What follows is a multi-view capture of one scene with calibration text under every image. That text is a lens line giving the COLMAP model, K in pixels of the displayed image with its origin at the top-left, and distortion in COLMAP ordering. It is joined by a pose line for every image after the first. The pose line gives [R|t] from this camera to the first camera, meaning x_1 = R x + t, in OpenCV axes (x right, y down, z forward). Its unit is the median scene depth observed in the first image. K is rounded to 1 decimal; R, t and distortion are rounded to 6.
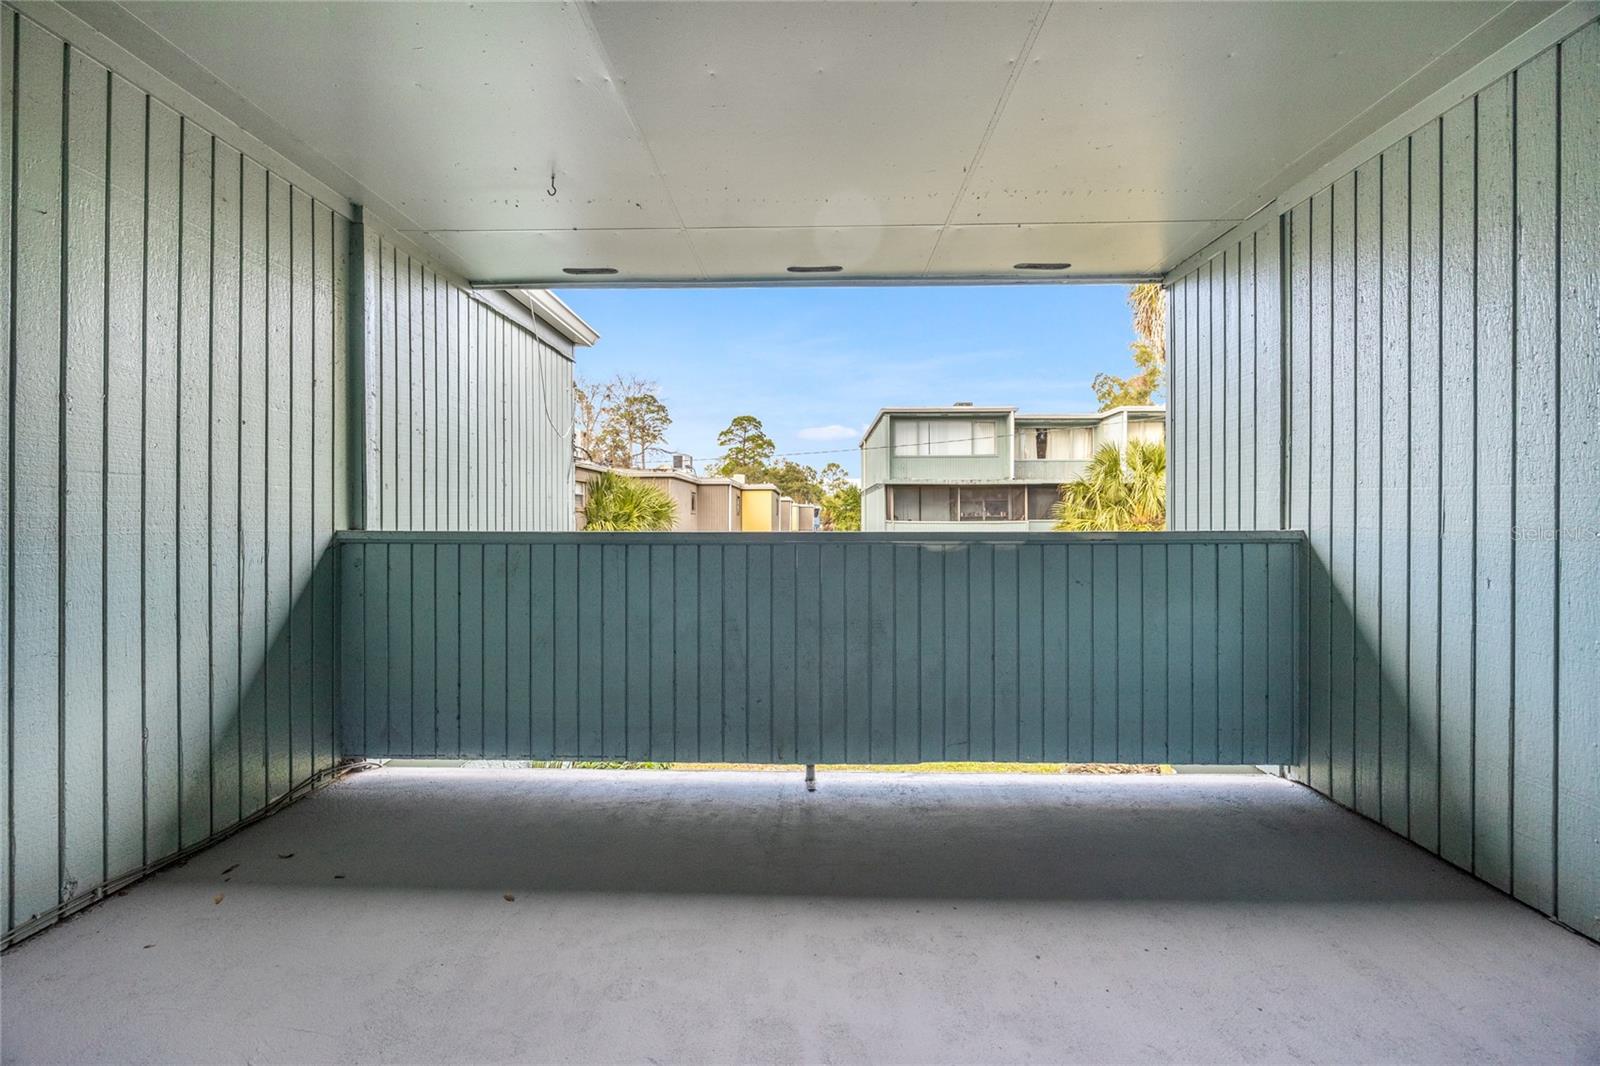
lens RADIAL K [[615.8, 0, 798.6], [0, 615.8, 517.1], [0, 0, 1]] dist [-0.000518, -0.000106]
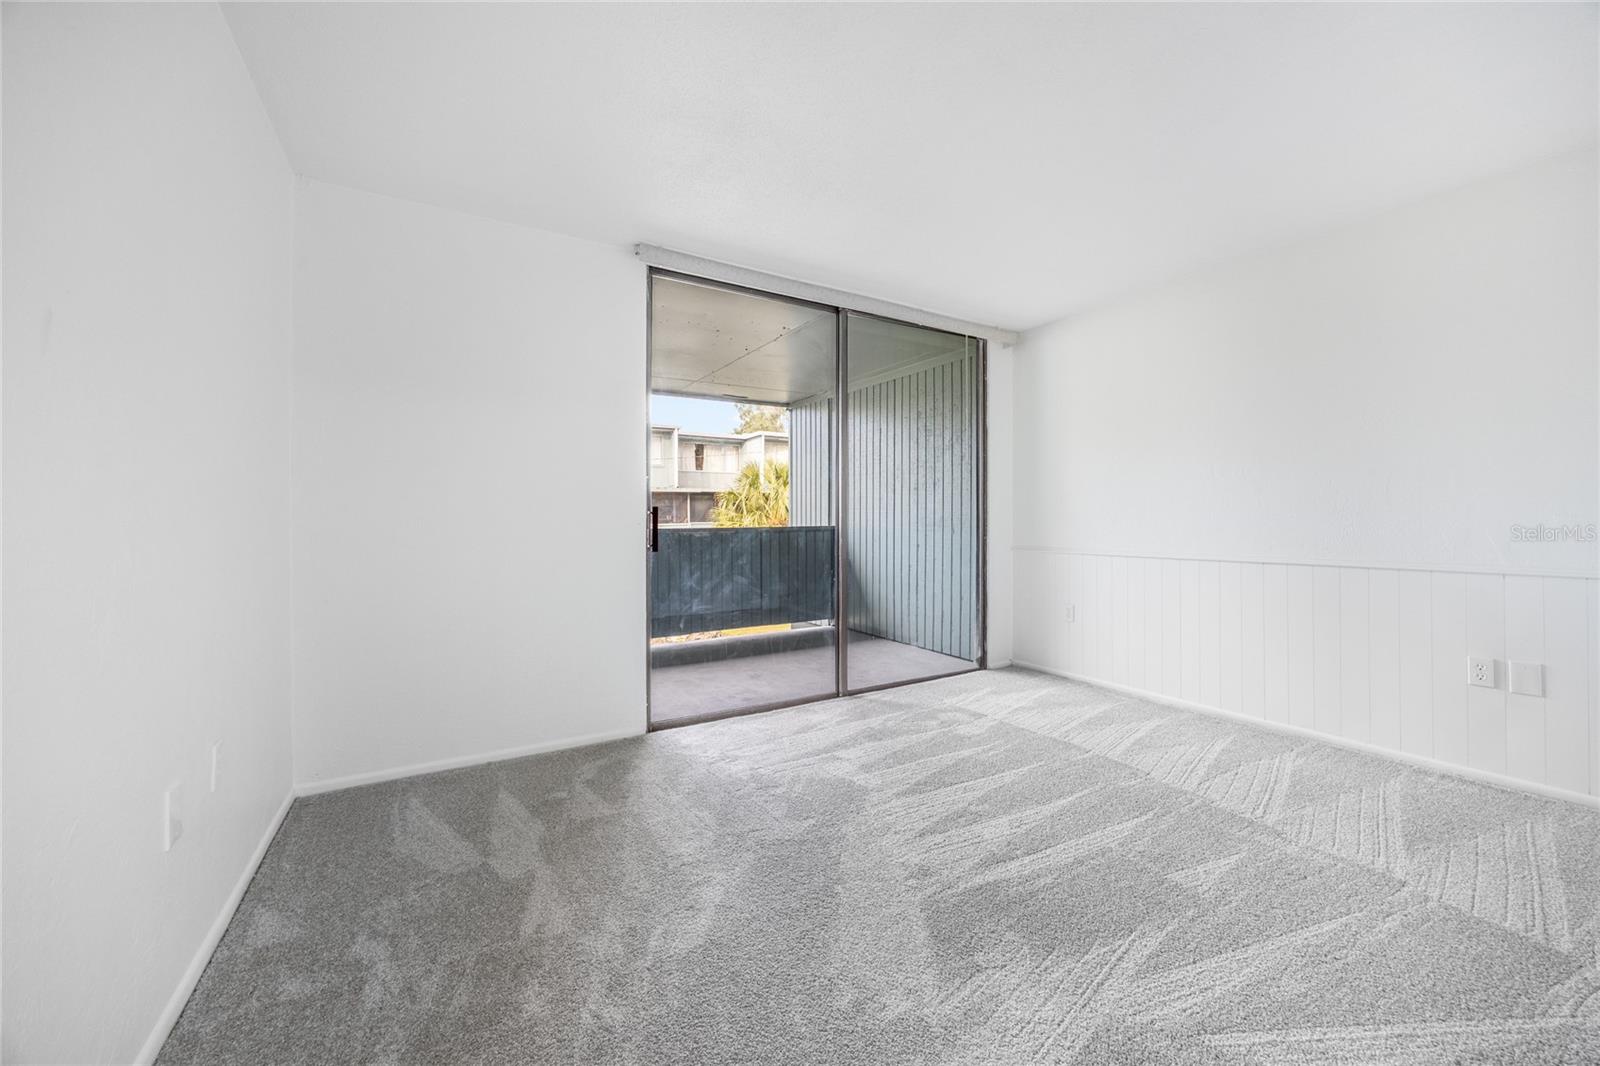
lens RADIAL K [[606.9, 0, 804.0], [0, 606.9, 528.9], [0, 0, 1]] dist [-0.002436, -0.000224]
pose [[0.848205, -0.010563, 0.529563, -0.060837], [0.002999, 0.999881, 0.015141, -0.000264], [-0.529660, -0.011255, 0.848136, -0.104321]]
